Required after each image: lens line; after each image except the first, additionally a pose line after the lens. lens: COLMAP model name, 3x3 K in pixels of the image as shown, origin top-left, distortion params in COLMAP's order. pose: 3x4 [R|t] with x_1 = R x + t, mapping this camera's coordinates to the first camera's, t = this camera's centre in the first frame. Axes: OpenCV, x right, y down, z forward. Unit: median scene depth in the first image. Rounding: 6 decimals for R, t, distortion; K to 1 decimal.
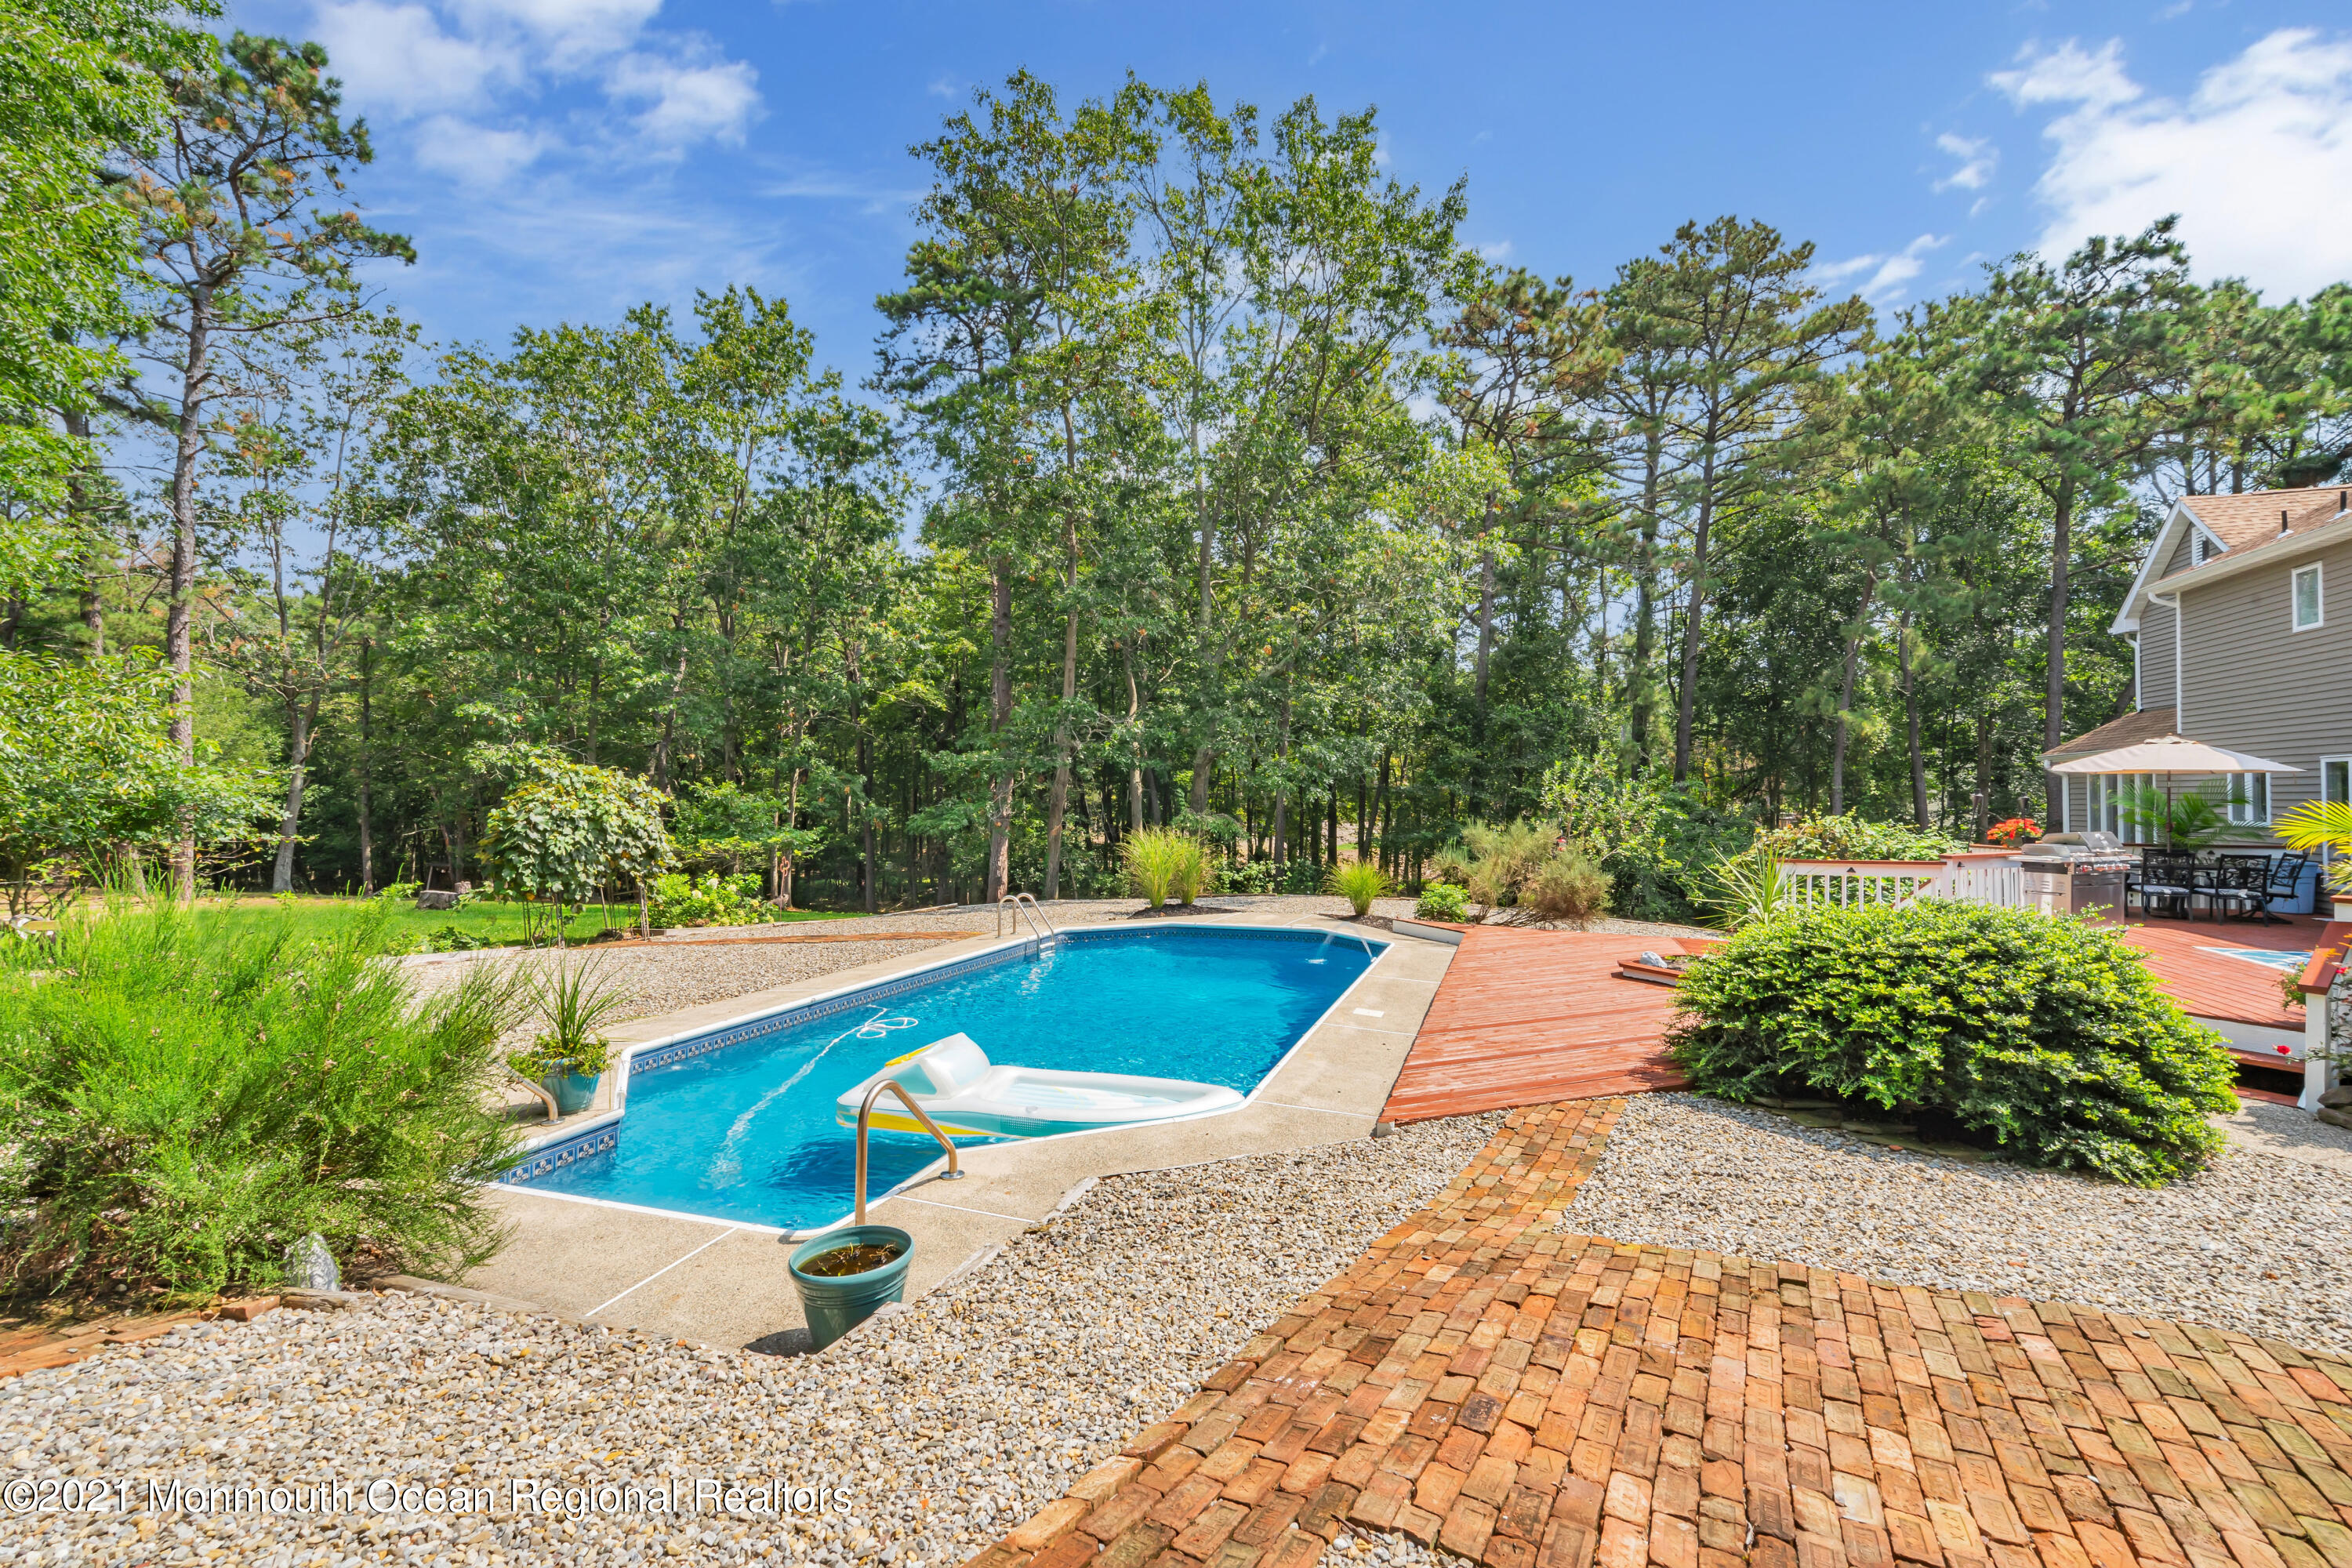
lens RADIAL K [[1052.7, 0, 1174.7], [0, 1052.7, 787.0], [0, 0, 1]] dist [-0.001567, -0.000104]
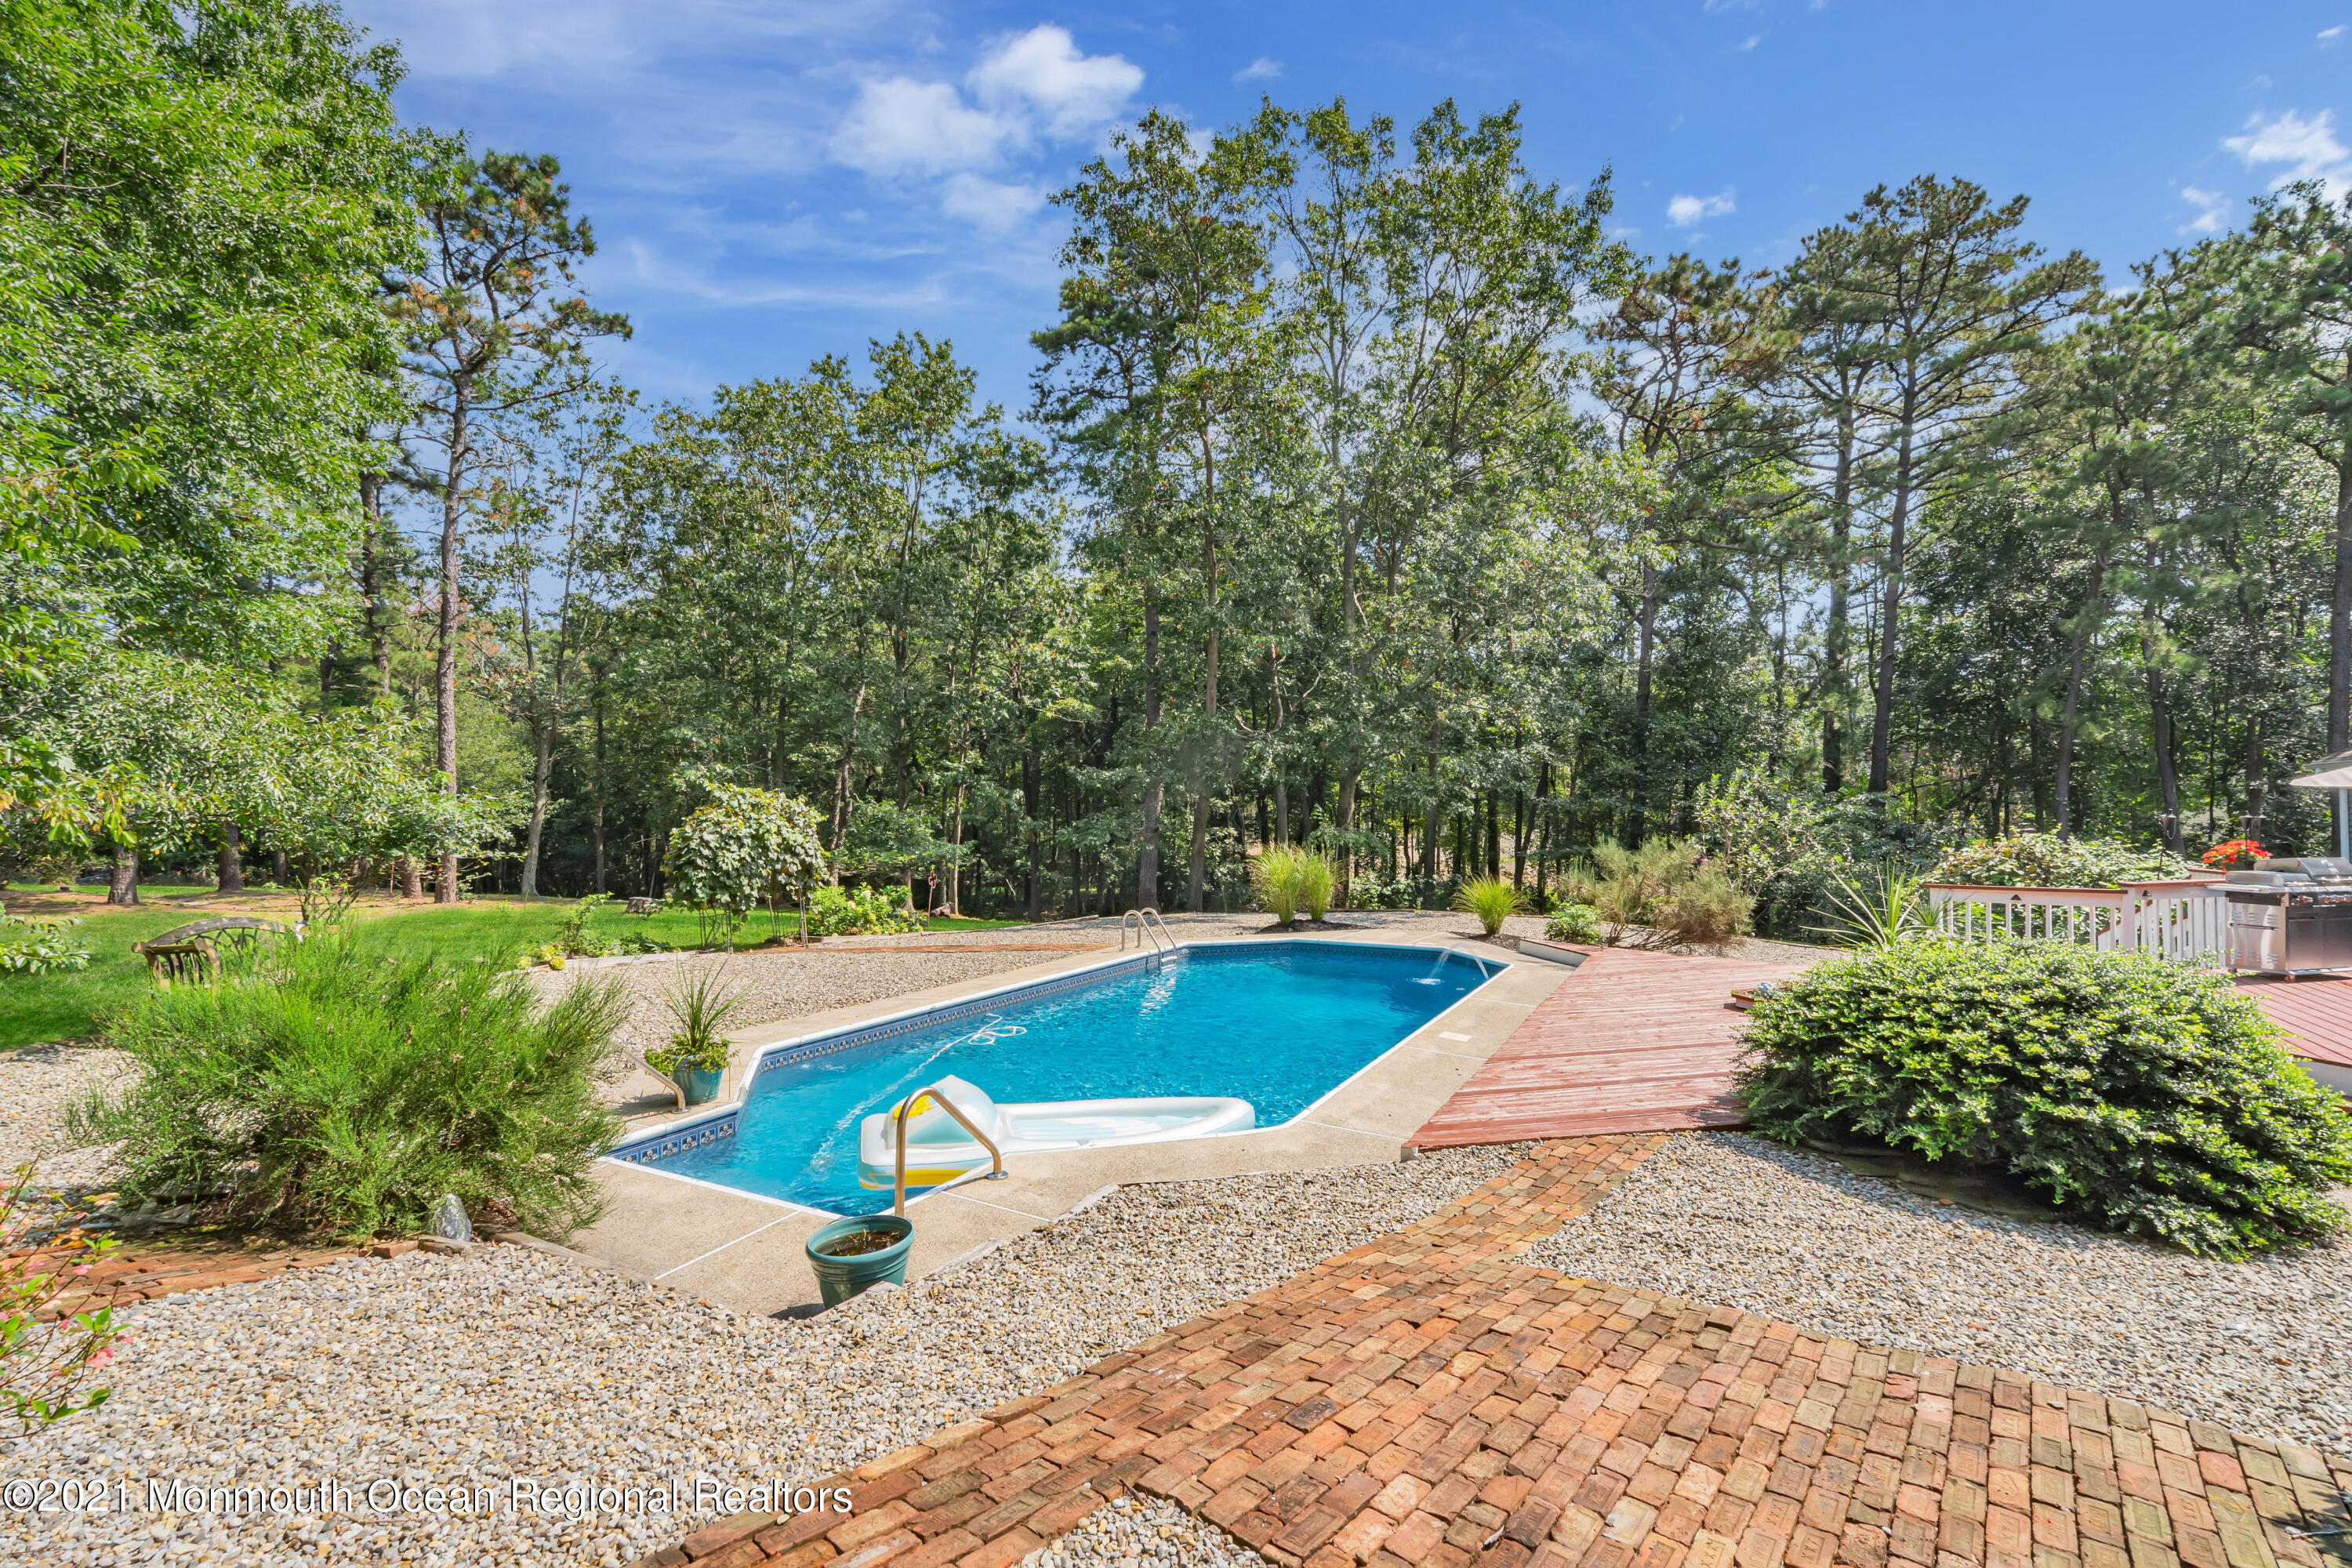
lens RADIAL K [[1057.8, 0, 1176.2], [0, 1057.8, 785.5], [0, 0, 1]] dist [-0.002361, 0.000346]
pose [[0.986165, -0.005513, -0.165672, 0.047481], [0.004136, 0.999954, -0.008654, -0.008697], [0.165712, 0.007849, 0.986143, -0.018892]]
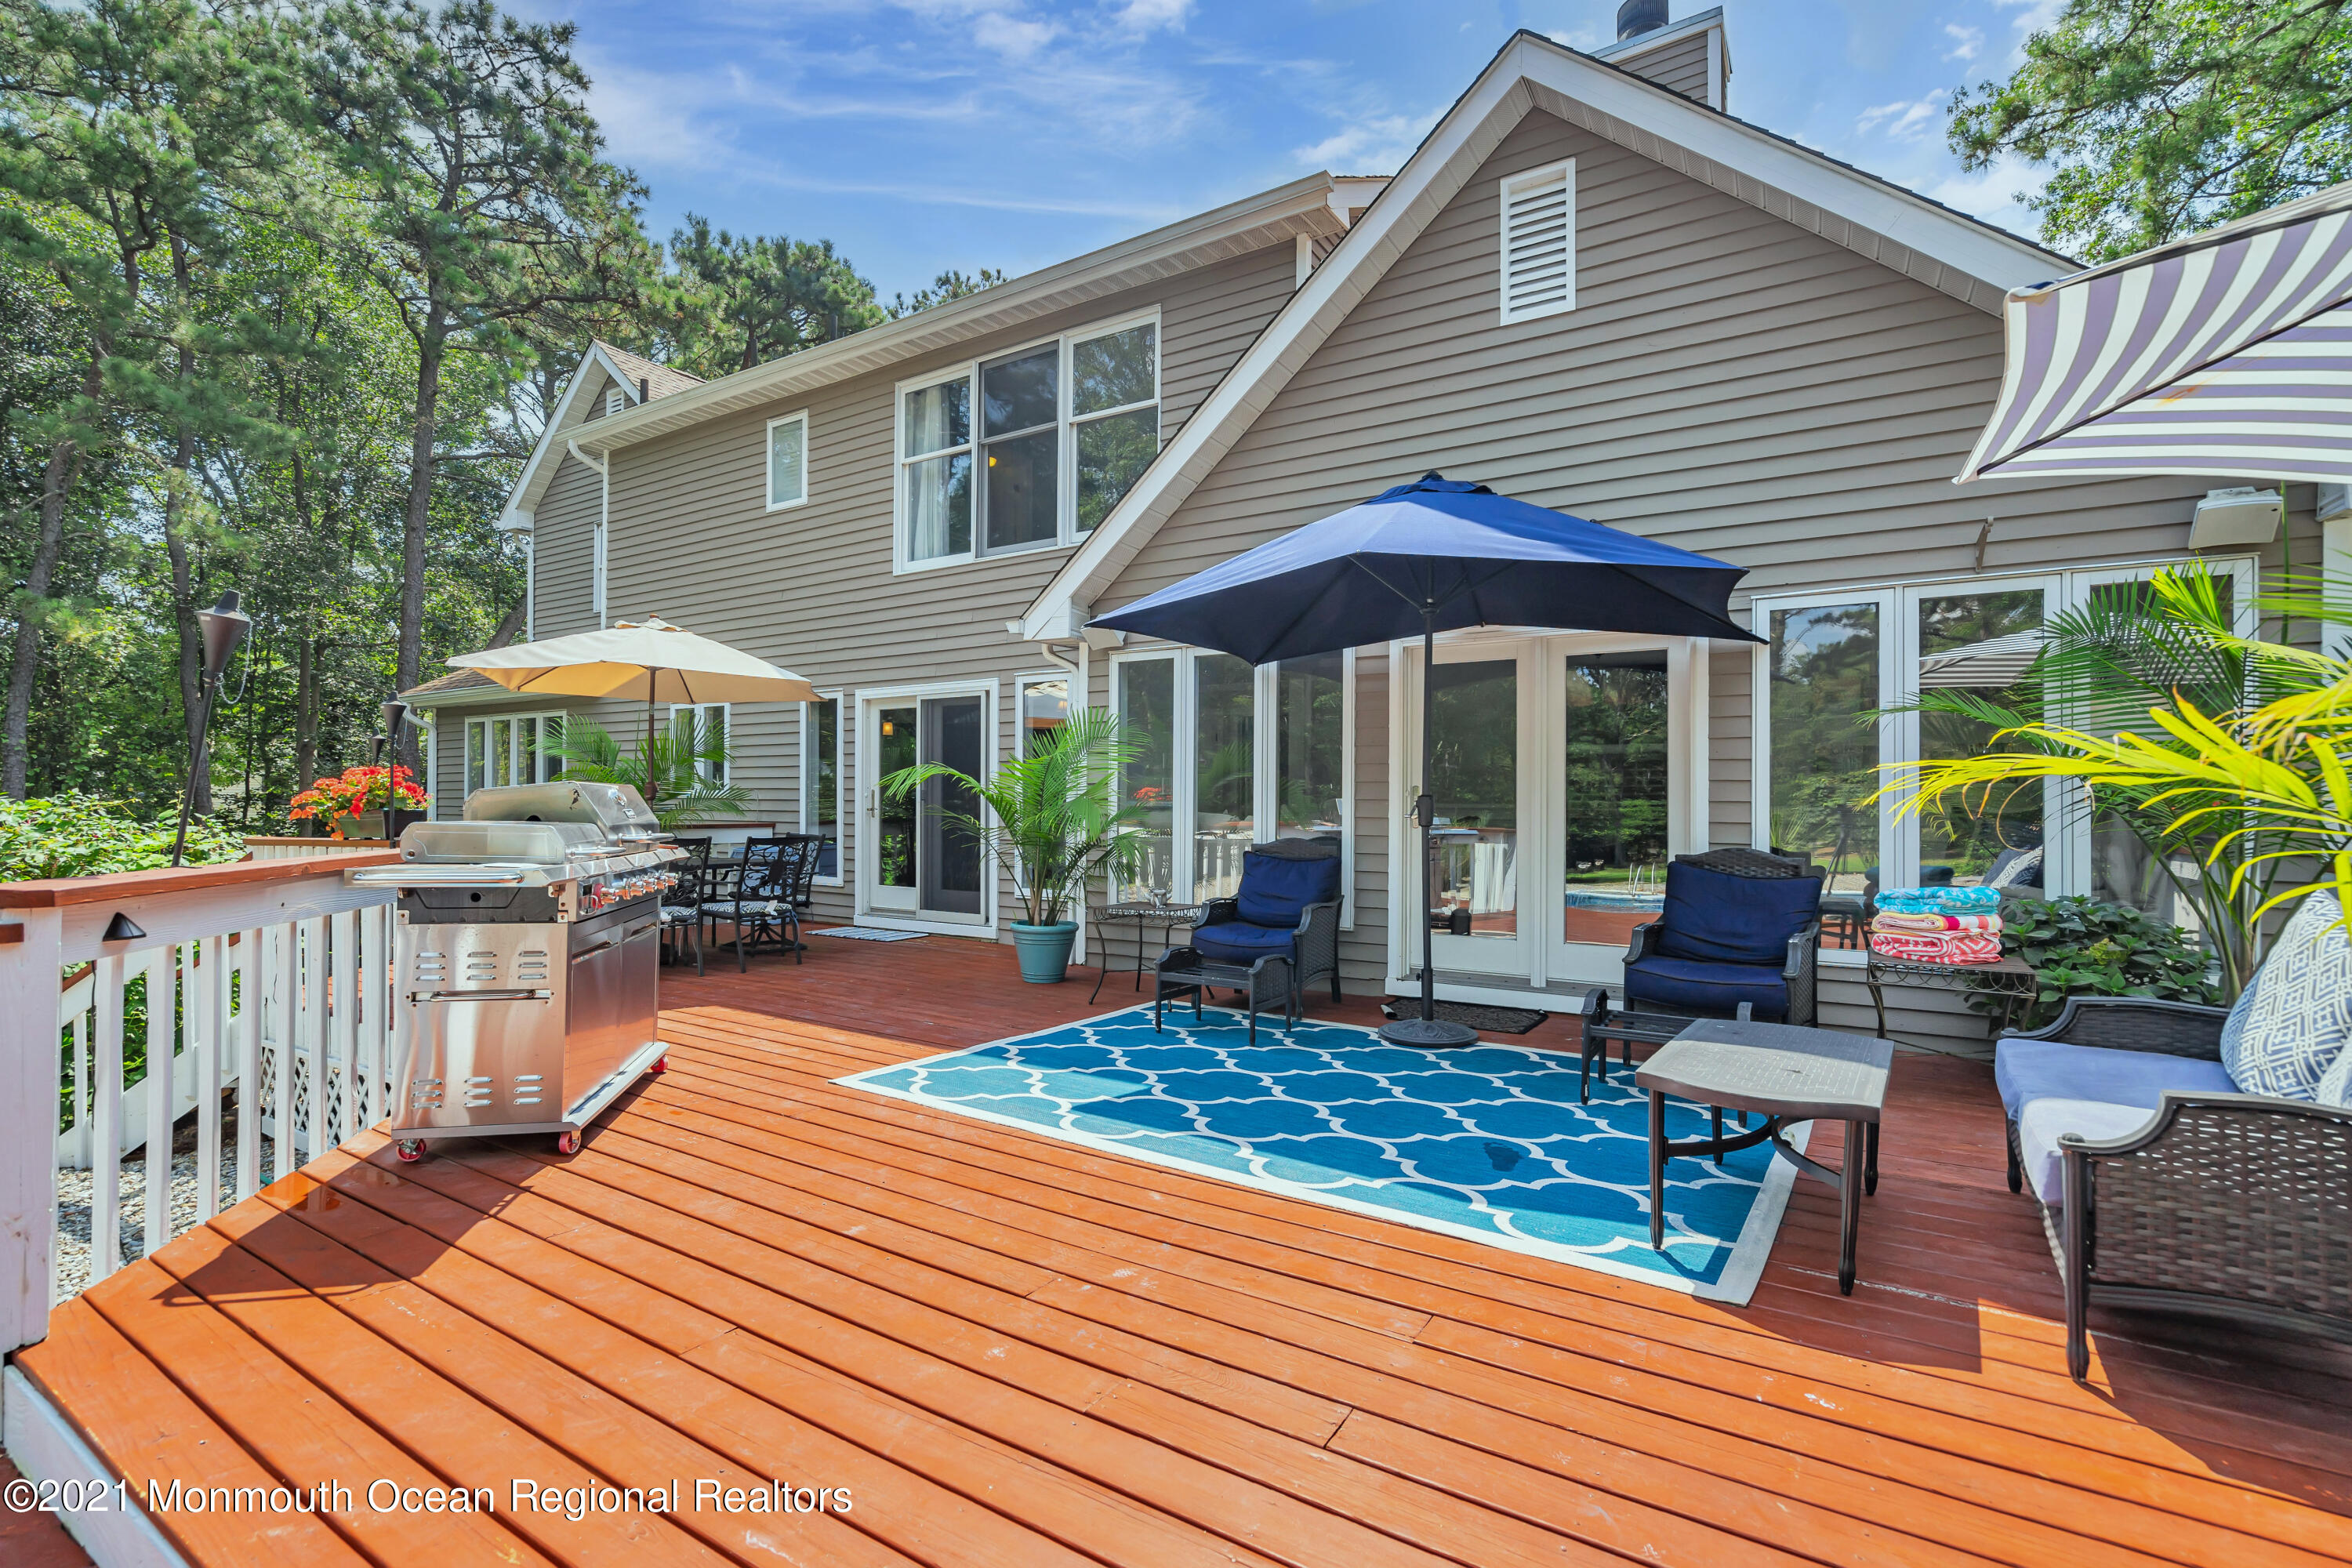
lens RADIAL K [[1057.8, 0, 1176.2], [0, 1057.8, 785.5], [0, 0, 1]] dist [-0.002361, 0.000346]
pose [[0.227257, 0.015139, 0.973717, 0.359757], [-0.014513, 0.999821, -0.012158, 0.027695], [-0.973727, -0.011368, 0.227436, 0.457324]]
